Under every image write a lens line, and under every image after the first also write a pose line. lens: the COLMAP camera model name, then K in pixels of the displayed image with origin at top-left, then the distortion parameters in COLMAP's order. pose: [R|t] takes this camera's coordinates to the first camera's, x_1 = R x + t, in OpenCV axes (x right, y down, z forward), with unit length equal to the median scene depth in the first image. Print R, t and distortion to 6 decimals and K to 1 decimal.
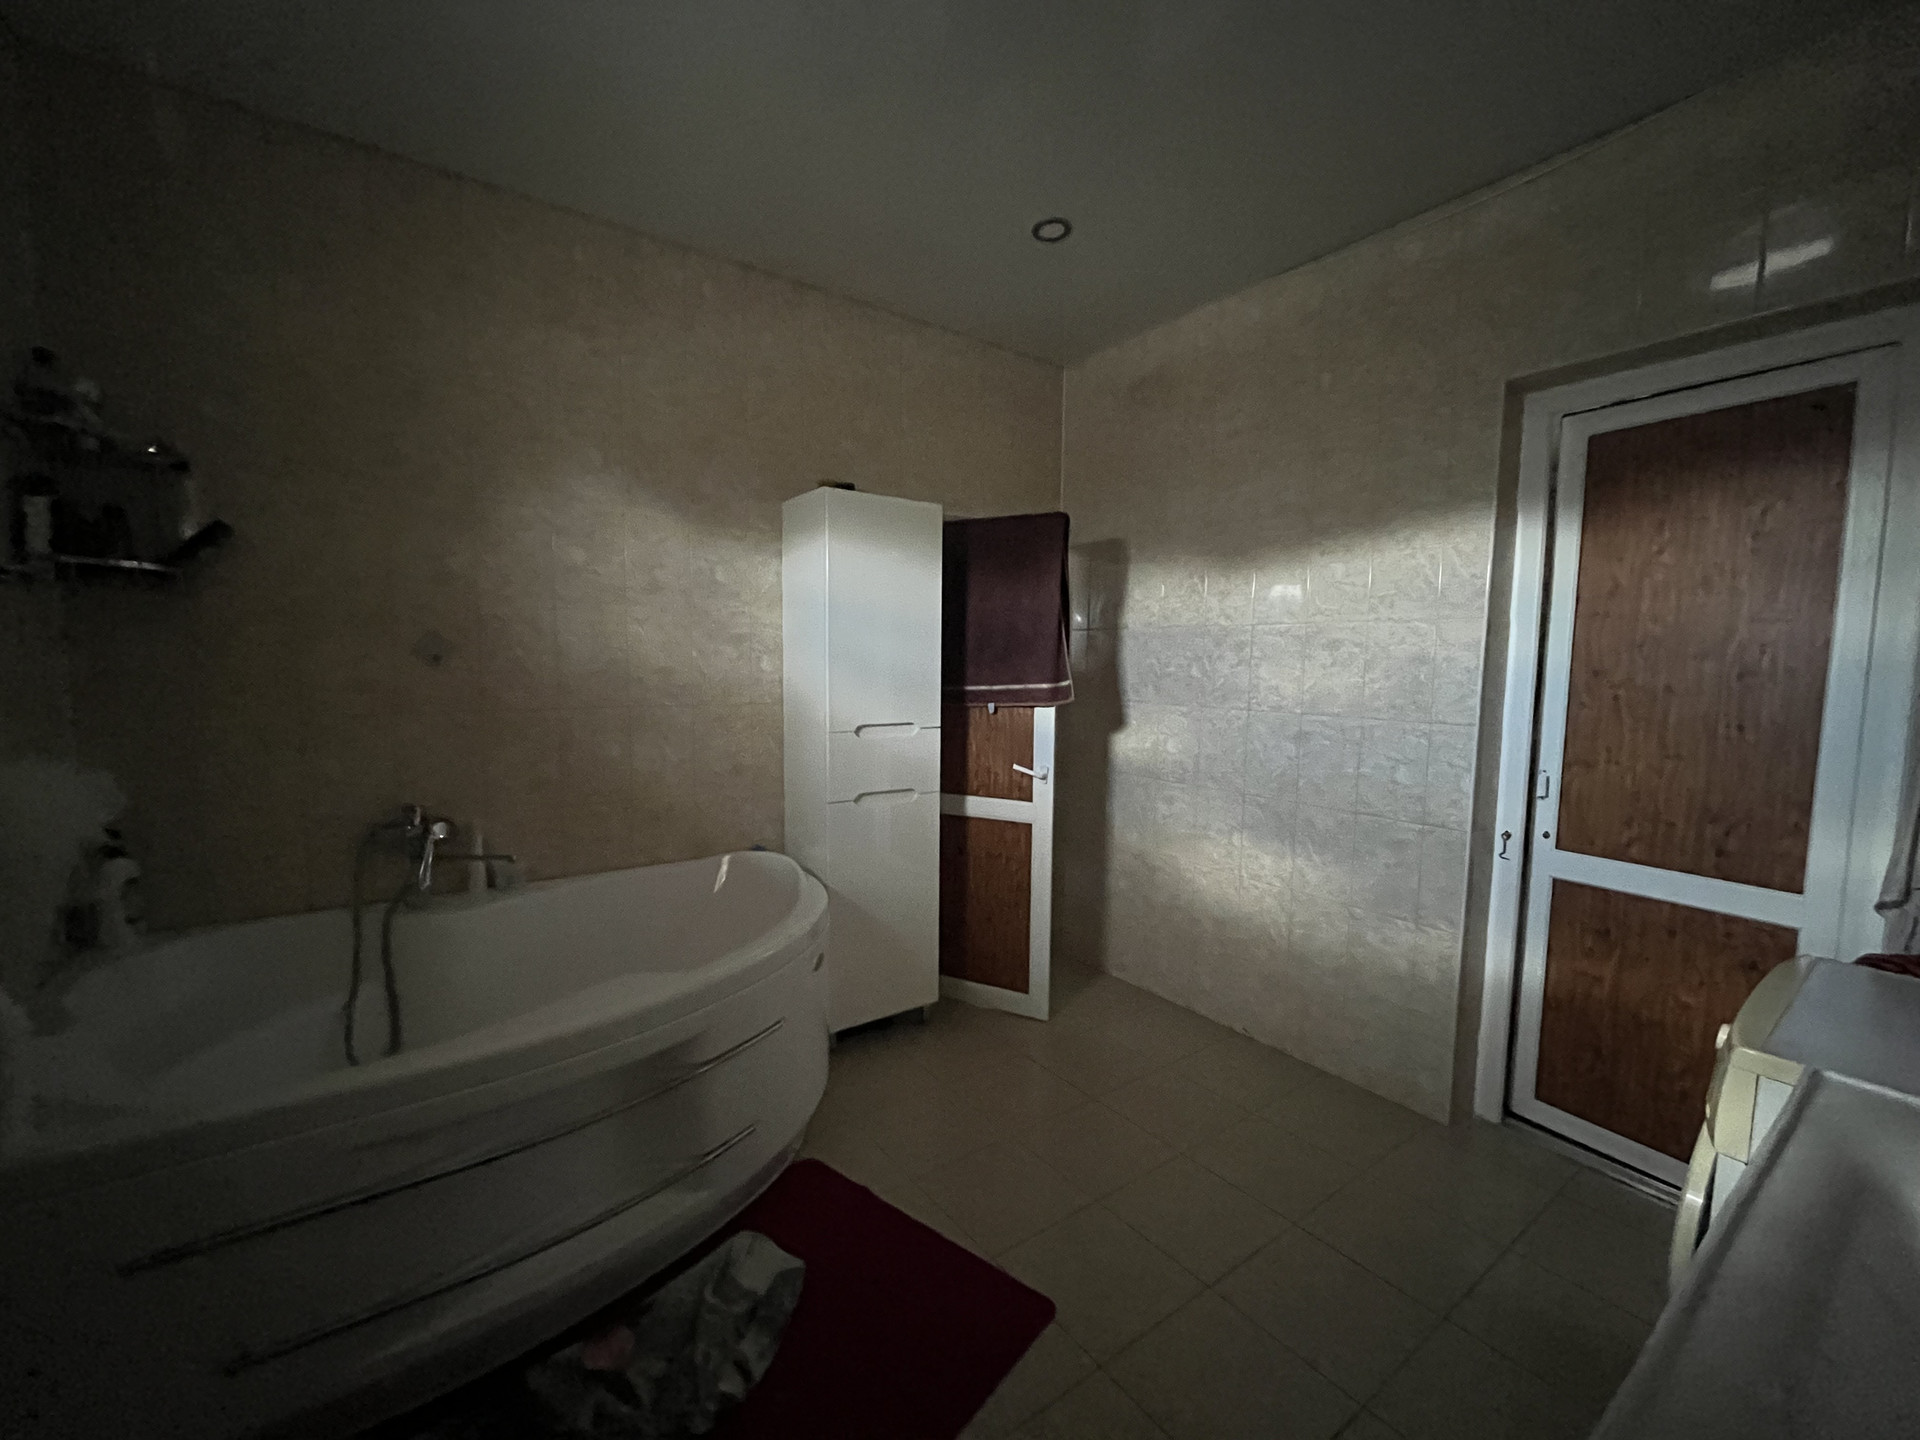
lens RADIAL K [[779.1, 0, 961.1], [0, 779.1, 728.9], [0, 0, 1]] dist [-0.002754, -0.000212]
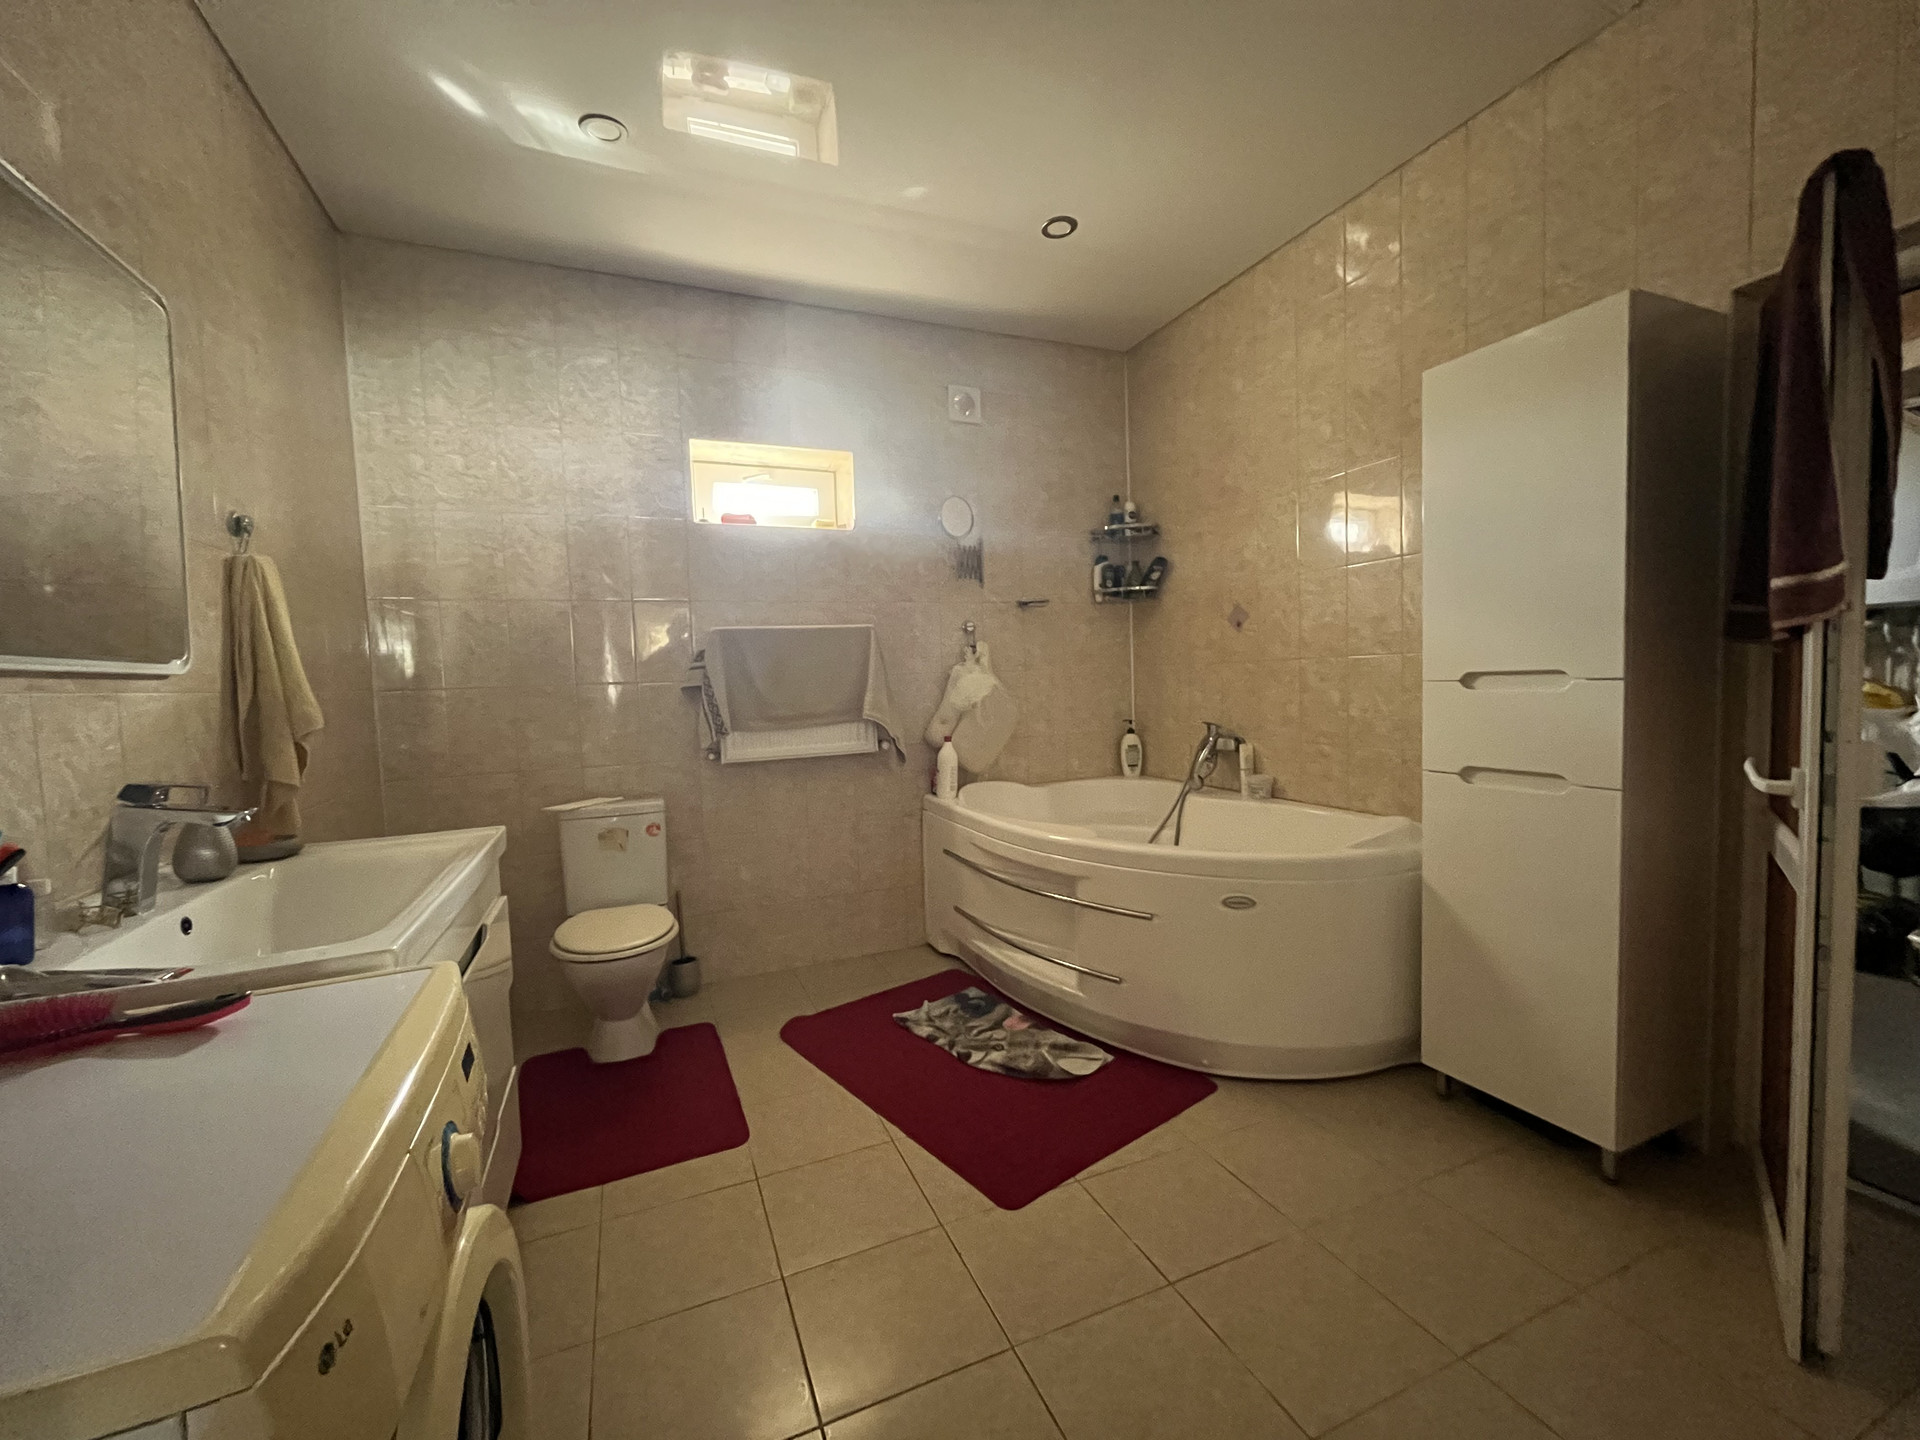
lens RADIAL K [[779.1, 0, 961.1], [0, 779.1, 728.9], [0, 0, 1]] dist [-0.002754, -0.000212]
pose [[-0.221450, 0.057759, -0.973460, 0.996979], [-0.053059, 0.996052, 0.071170, 0.030692], [0.973727, 0.067412, -0.217511, 1.001762]]
